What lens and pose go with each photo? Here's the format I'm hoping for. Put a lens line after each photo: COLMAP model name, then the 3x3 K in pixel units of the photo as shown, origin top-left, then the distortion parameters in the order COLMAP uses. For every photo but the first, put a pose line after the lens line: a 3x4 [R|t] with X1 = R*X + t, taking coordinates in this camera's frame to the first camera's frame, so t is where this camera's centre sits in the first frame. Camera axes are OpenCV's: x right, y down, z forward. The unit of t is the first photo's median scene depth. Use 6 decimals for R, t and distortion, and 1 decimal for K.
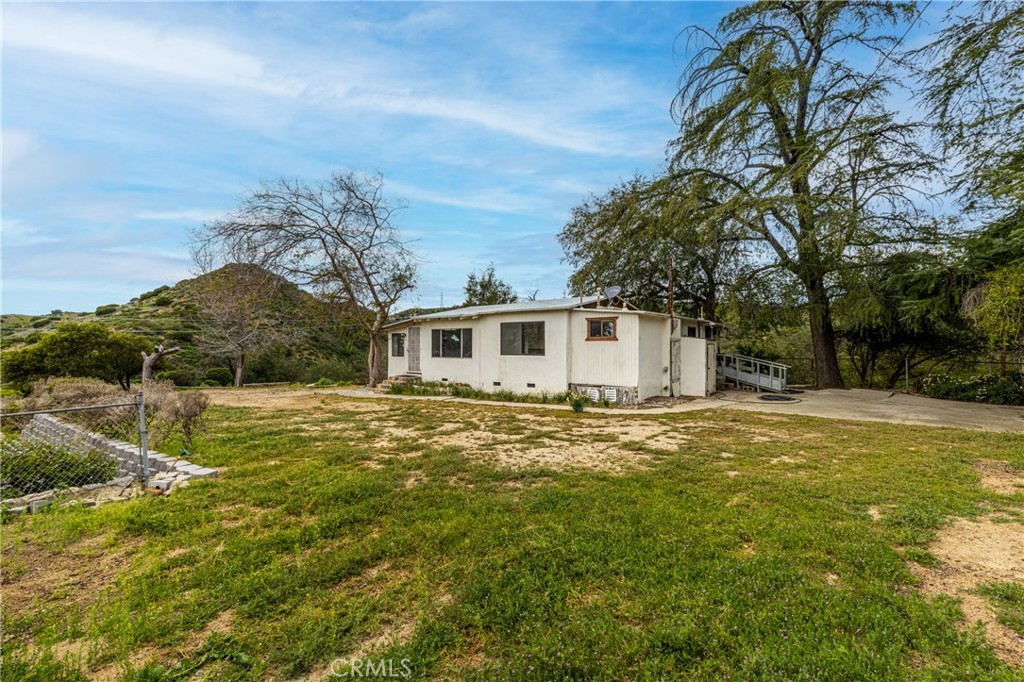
lens RADIAL K [[459.7, 0, 514.4], [0, 459.7, 346.8], [0, 0, 1]] dist [0.003099, -0.000540]
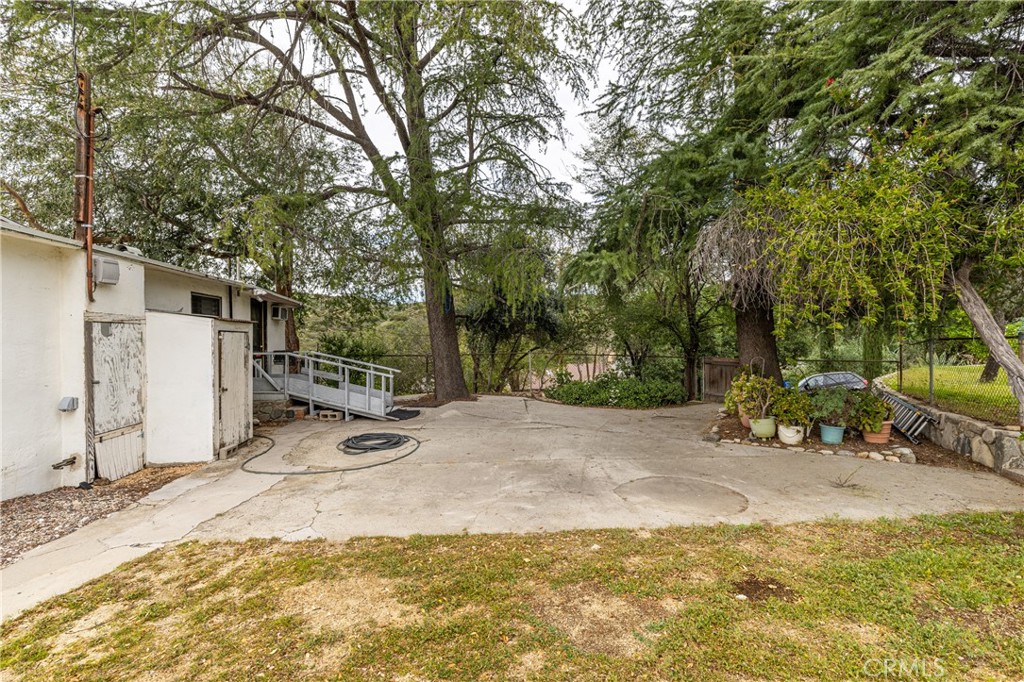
lens RADIAL K [[459.7, 0, 513.2], [0, 459.7, 341.2], [0, 0, 1]] dist [0.003099, -0.000540]
pose [[0.707192, -0.007853, 0.706978, 0.276281], [0.005602, 0.999969, 0.005503, 0.002564], [-0.706999, 0.000069, 0.707214, 0.462052]]
